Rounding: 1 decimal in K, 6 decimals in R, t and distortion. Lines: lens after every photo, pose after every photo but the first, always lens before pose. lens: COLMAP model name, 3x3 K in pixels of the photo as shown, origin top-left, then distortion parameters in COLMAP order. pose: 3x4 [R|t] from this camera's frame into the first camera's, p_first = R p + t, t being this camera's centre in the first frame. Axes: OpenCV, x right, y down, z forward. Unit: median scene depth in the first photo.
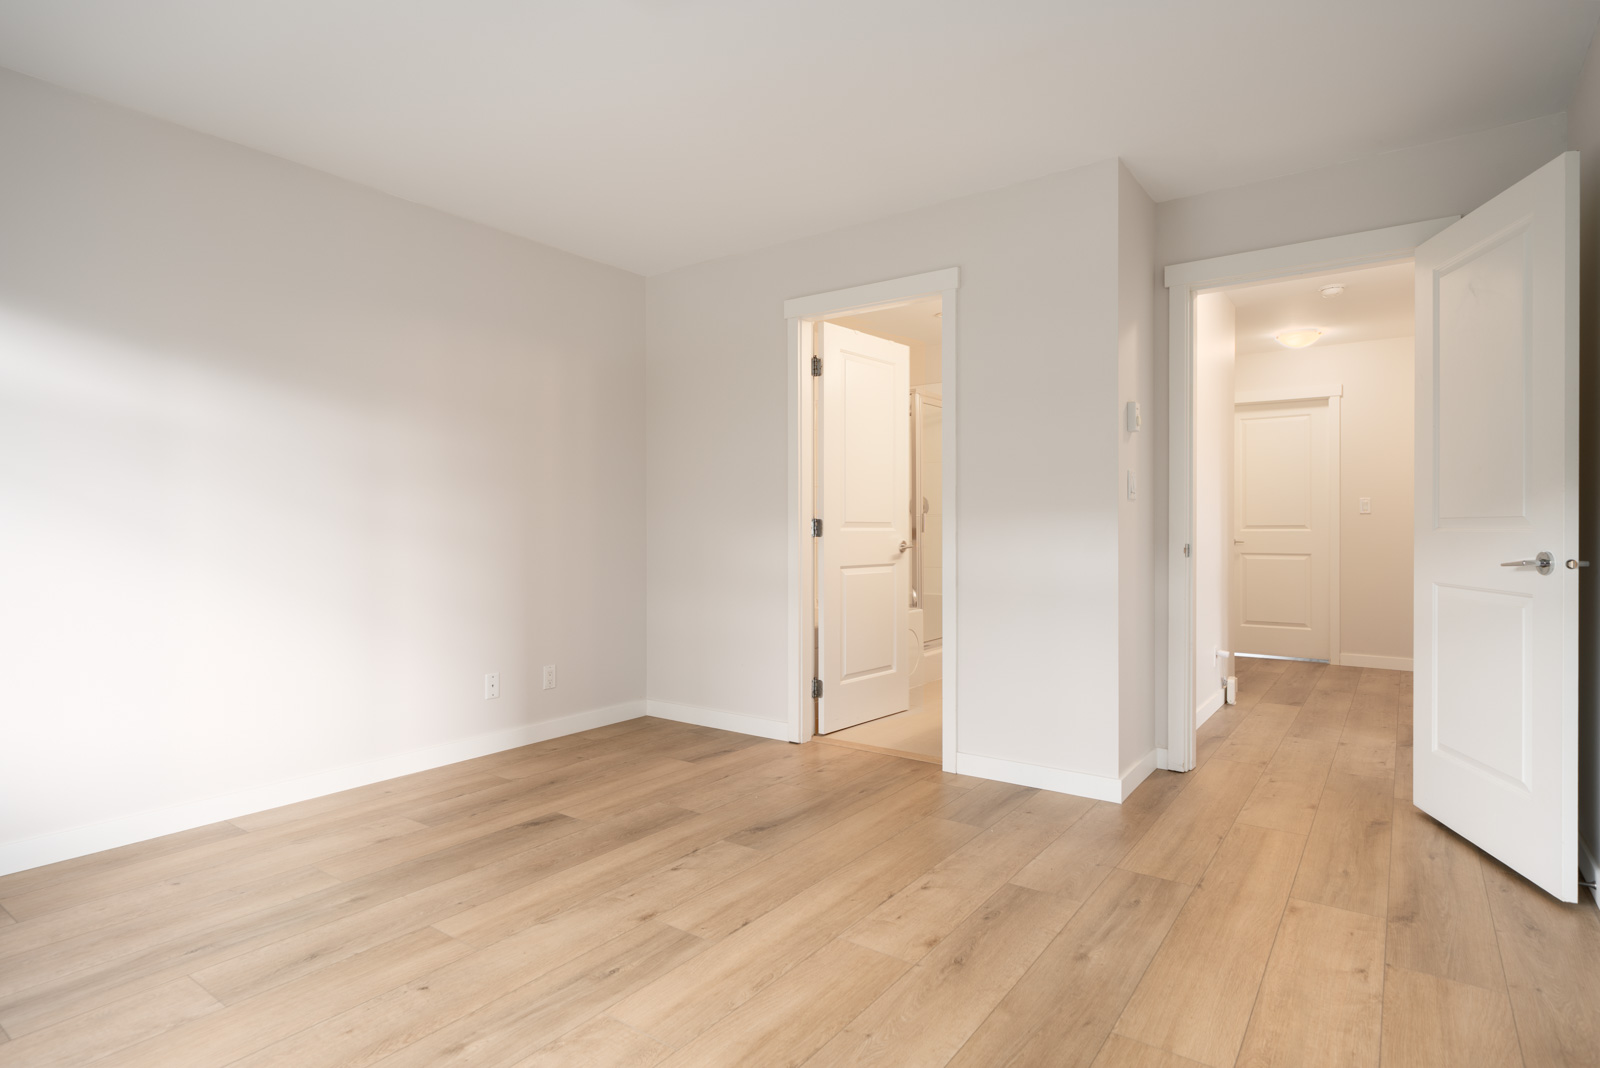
lens RADIAL K [[816.7, 0, 791.3], [0, 816.7, 530.0], [0, 0, 1]] dist [0.004071, 0.000277]
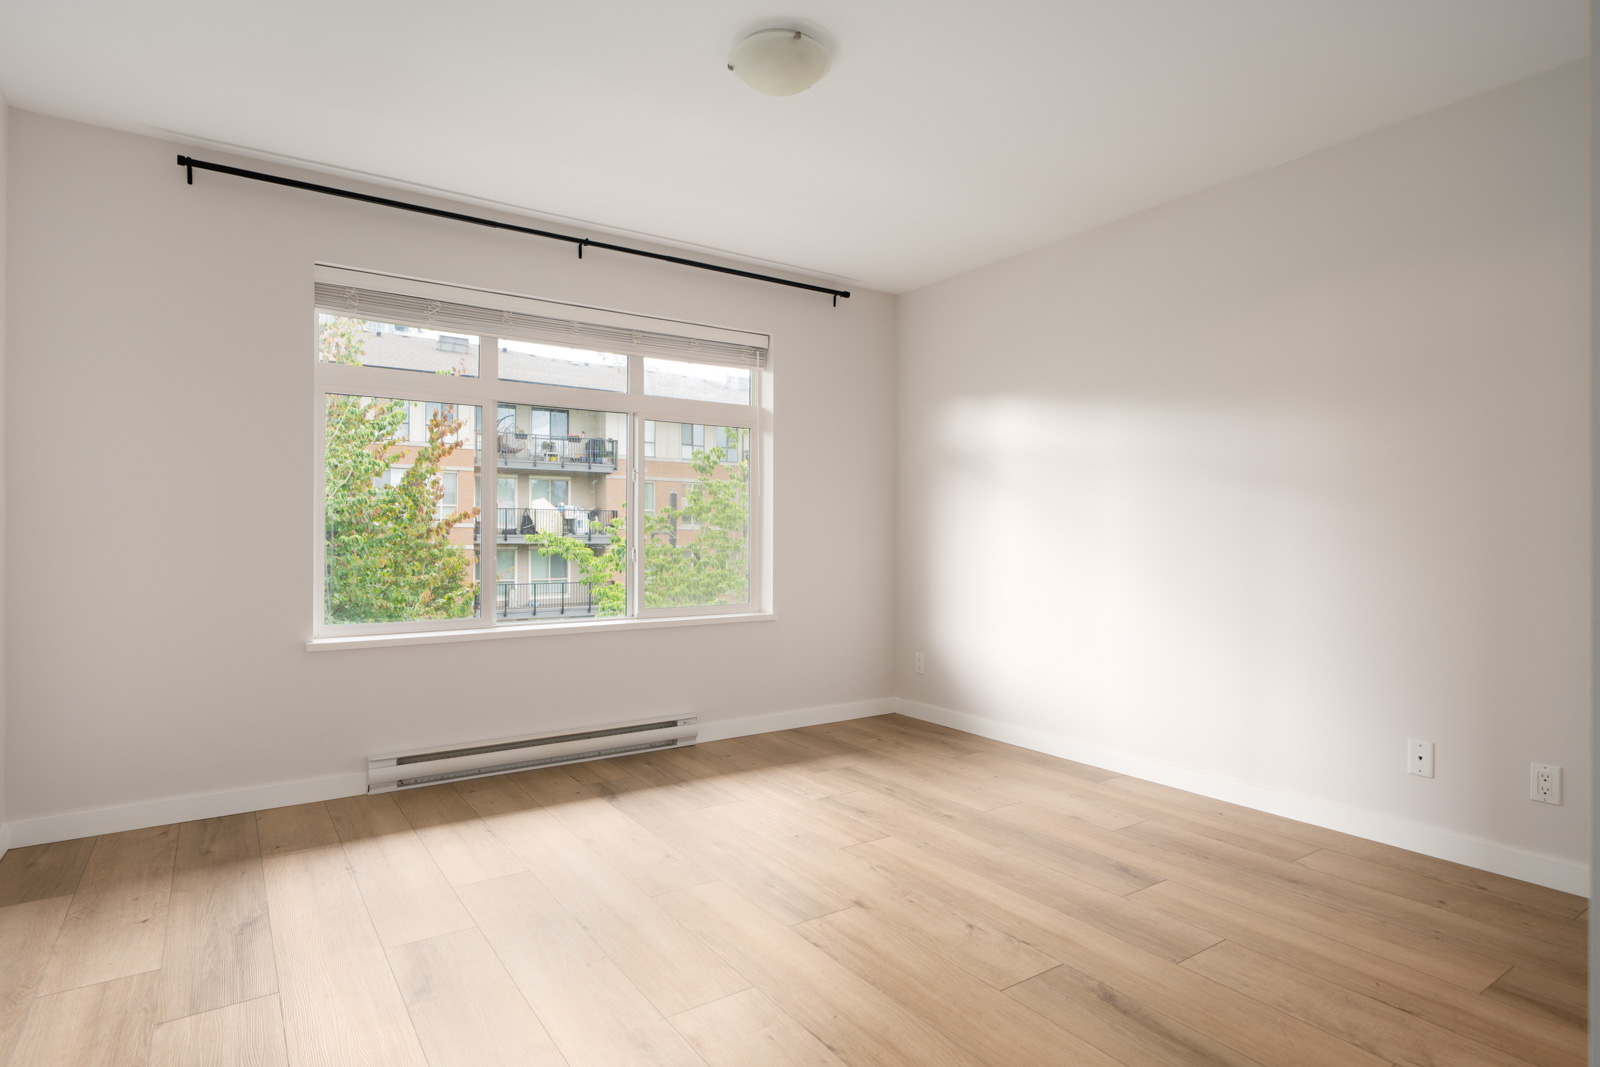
lens RADIAL K [[816.7, 0, 796.7], [0, 816.7, 533.7], [0, 0, 1]] dist [0.004071, 0.000277]
pose [[-0.317883, -0.004222, -0.948121, 0.666266], [-0.000710, 0.999991, -0.004215, -0.000886], [0.948130, -0.000667, -0.317883, 0.982232]]
